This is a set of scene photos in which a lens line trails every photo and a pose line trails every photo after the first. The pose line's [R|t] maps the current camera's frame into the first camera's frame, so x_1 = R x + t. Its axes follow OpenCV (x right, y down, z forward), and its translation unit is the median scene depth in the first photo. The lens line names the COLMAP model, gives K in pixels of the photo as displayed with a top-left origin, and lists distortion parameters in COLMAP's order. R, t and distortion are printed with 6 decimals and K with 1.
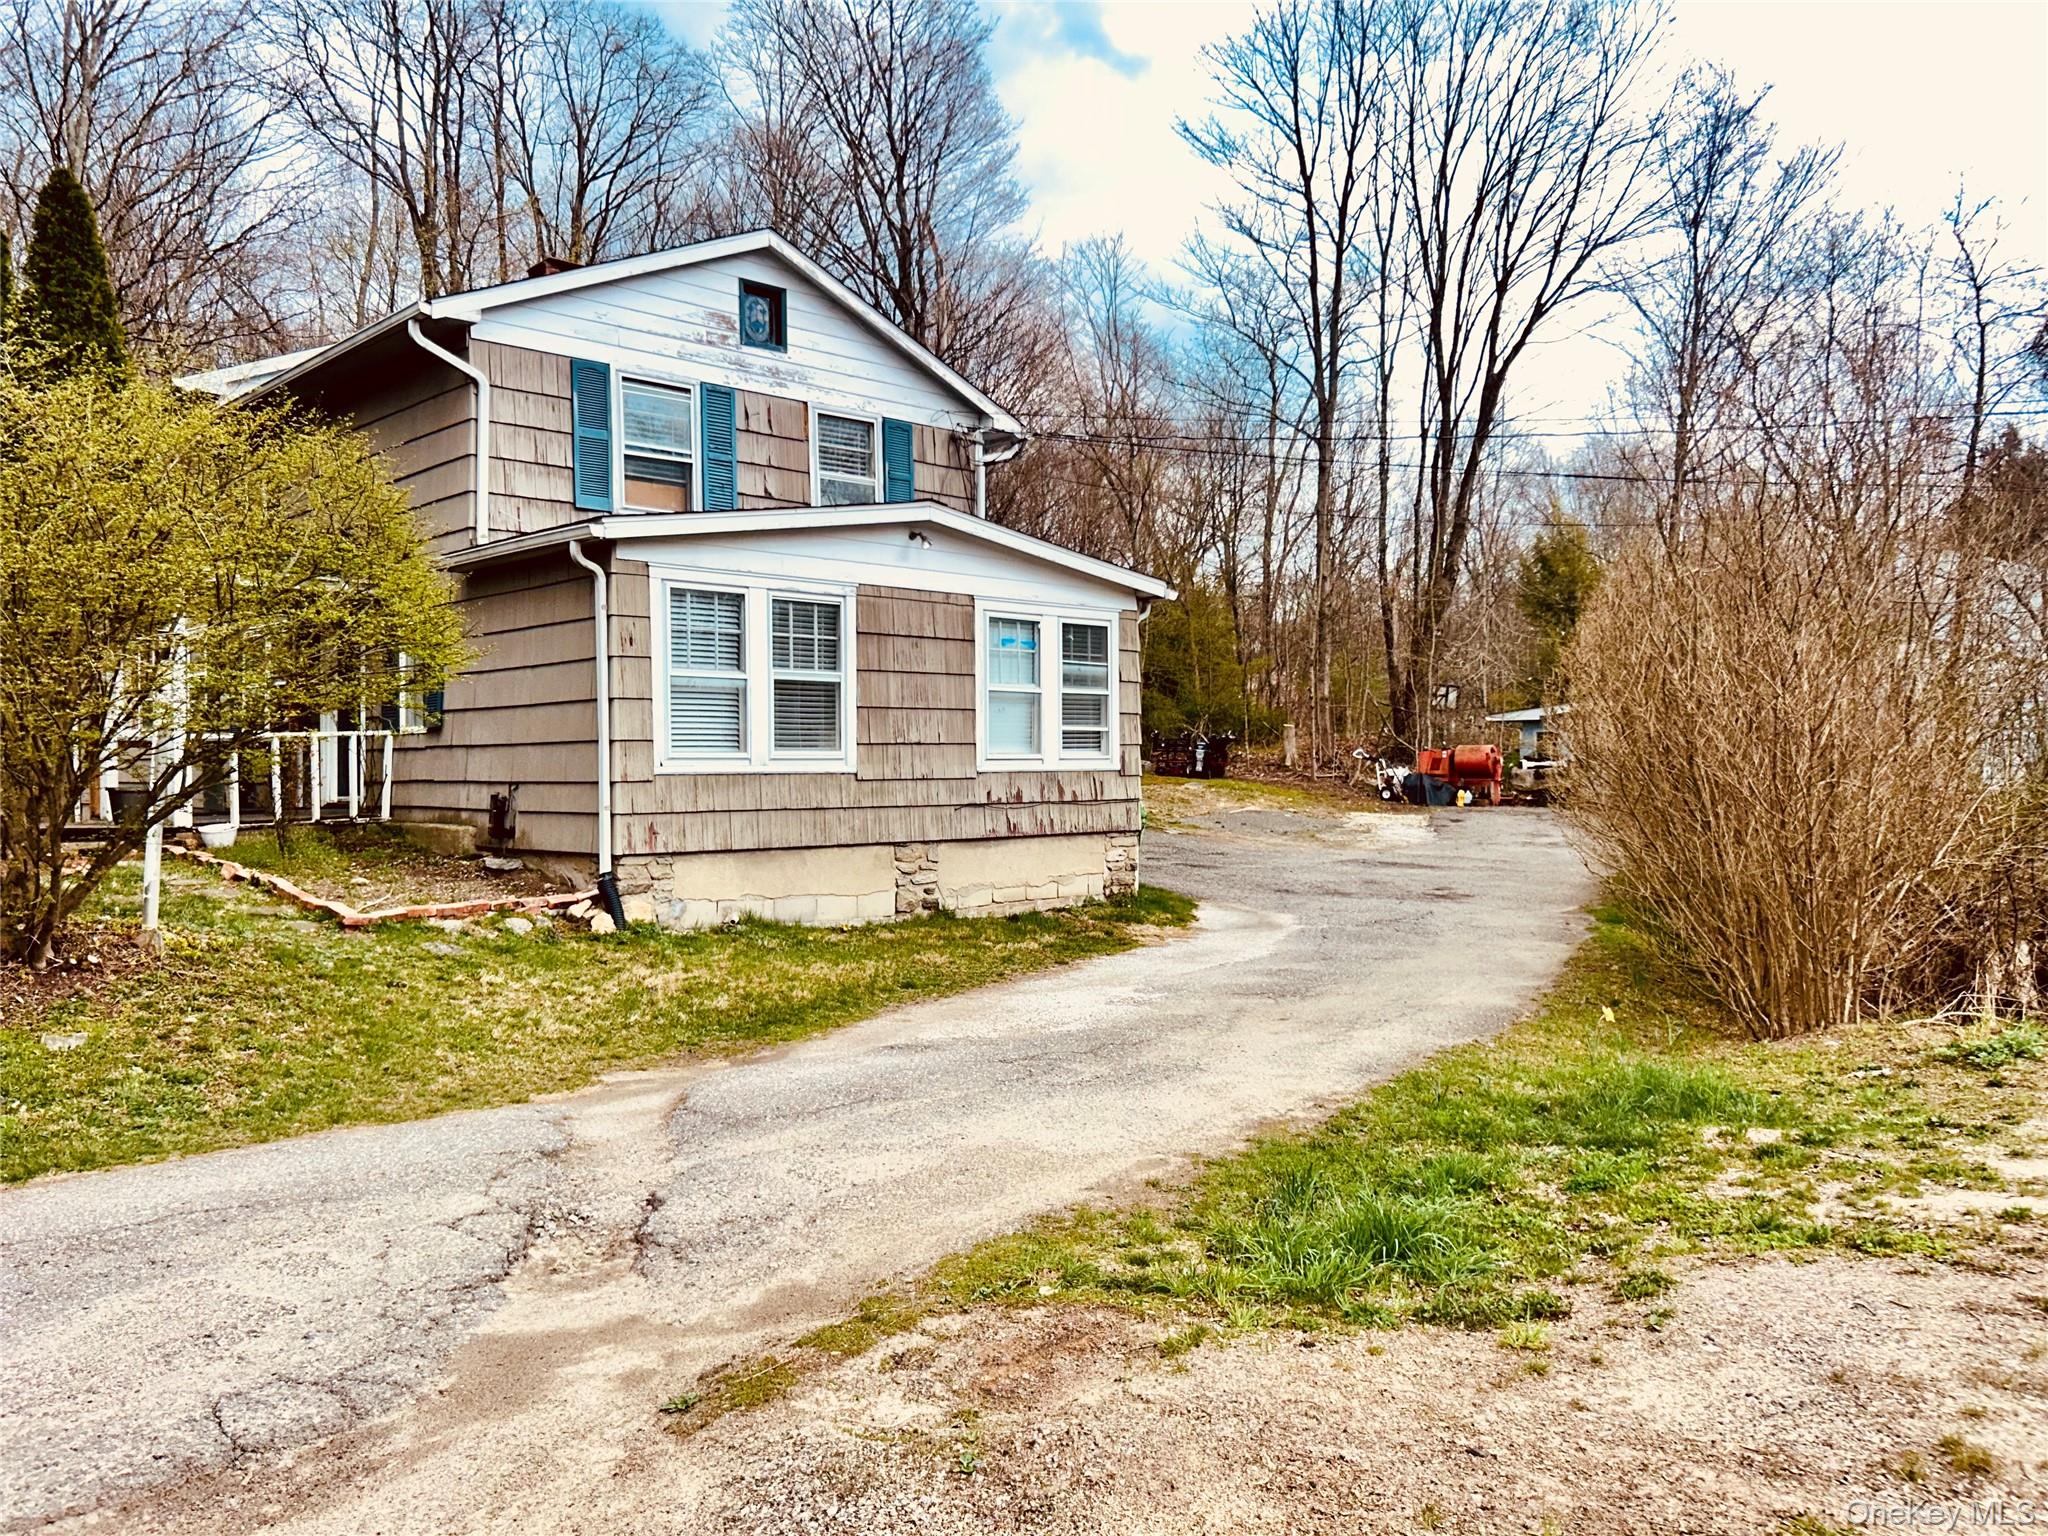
lens RADIAL K [[1560.4, 0, 1024.0], [0, 1560.4, 768.0], [0, 0, 1]] dist [0.040372, -0.007253]
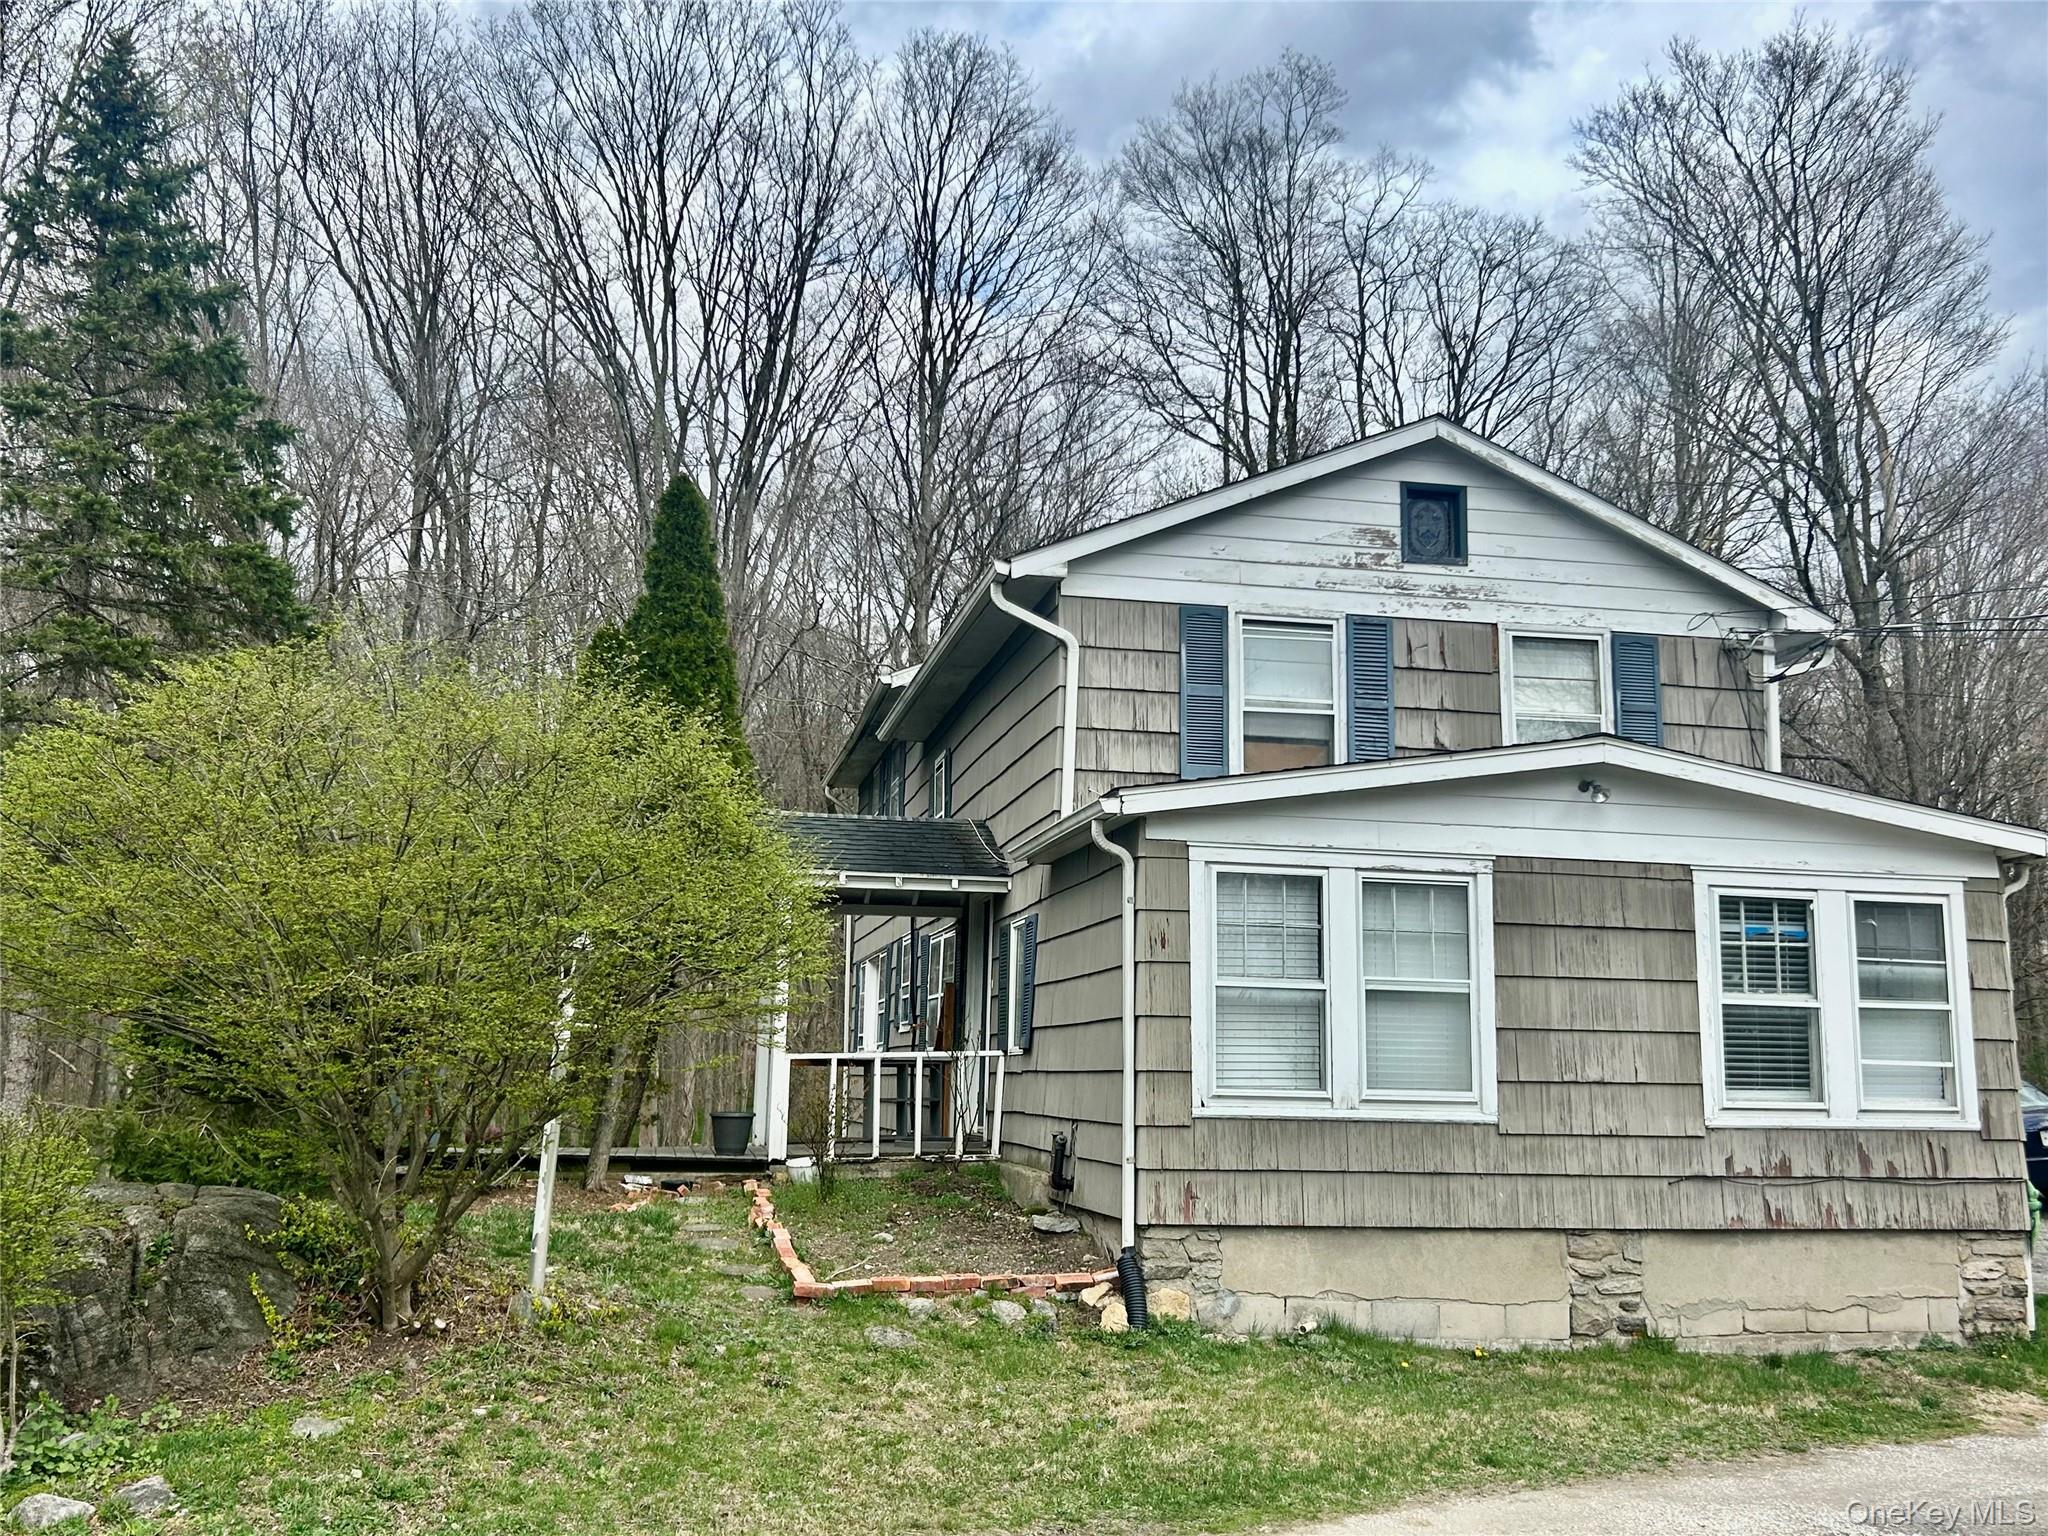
lens RADIAL K [[1812.6, 0, 1024.0], [0, 1812.6, 768.0], [0, 0, 1]] dist [0.085399, -0.117575]
pose [[0.848467, -0.069281, -0.524694, 0.146359], [-0.021472, 0.986072, -0.164924, -0.013724], [0.528812, 0.151199, 0.835162, 0.163054]]
